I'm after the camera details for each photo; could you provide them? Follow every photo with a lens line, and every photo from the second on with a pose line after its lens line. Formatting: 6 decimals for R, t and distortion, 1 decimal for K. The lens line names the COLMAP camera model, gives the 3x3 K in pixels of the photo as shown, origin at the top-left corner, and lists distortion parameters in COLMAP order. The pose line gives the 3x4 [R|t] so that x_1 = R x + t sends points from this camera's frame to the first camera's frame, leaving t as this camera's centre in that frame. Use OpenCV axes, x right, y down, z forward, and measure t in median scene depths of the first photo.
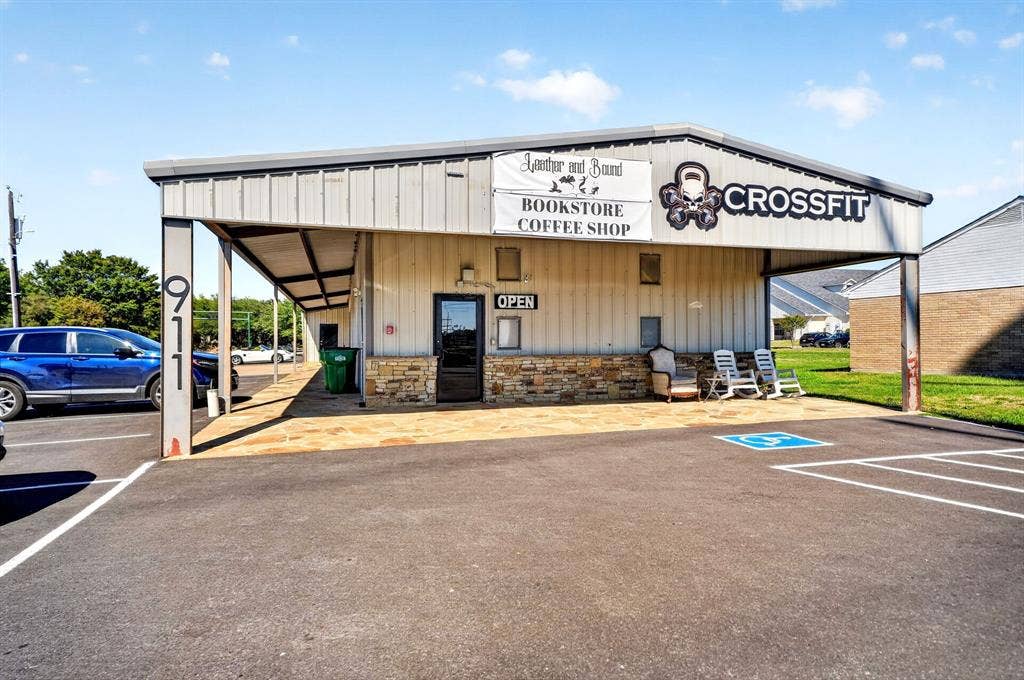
lens RADIAL K [[524.9, 0, 511.4], [0, 524.9, 340.4], [0, 0, 1]] dist [0.002797, 0.000043]
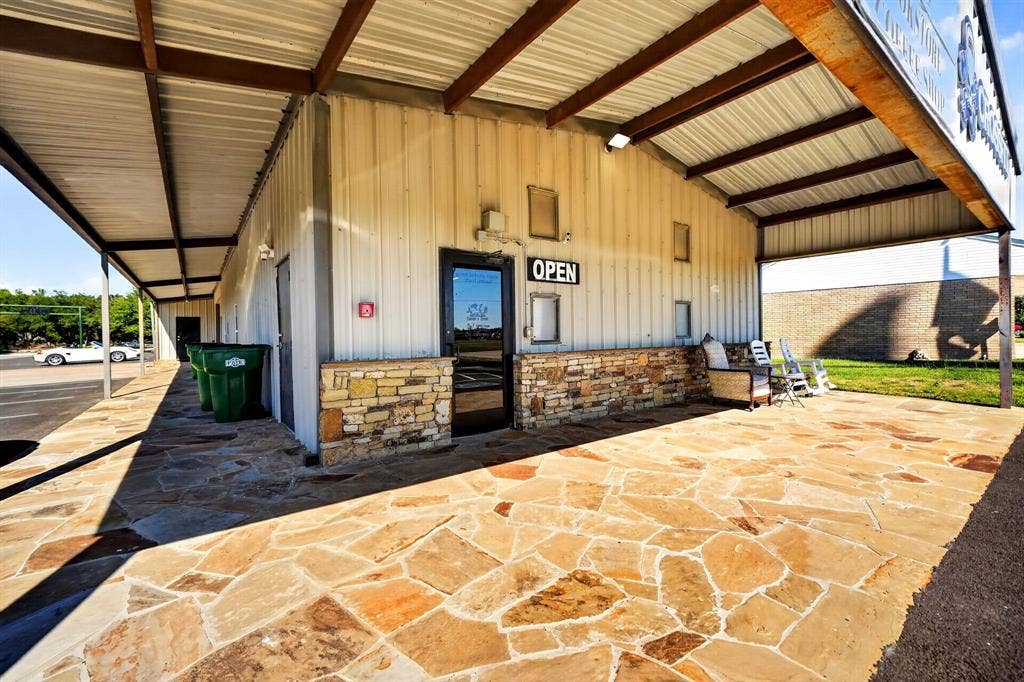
lens RADIAL K [[413.8, 0, 513.3], [0, 413.8, 342.0], [0, 0, 1]] dist [0.000253, 0.000351]
pose [[0.942749, -0.013509, 0.333228, -0.214545], [0.007401, 0.999781, 0.019591, 0.004692], [-0.333420, -0.016003, 0.942643, 0.523082]]
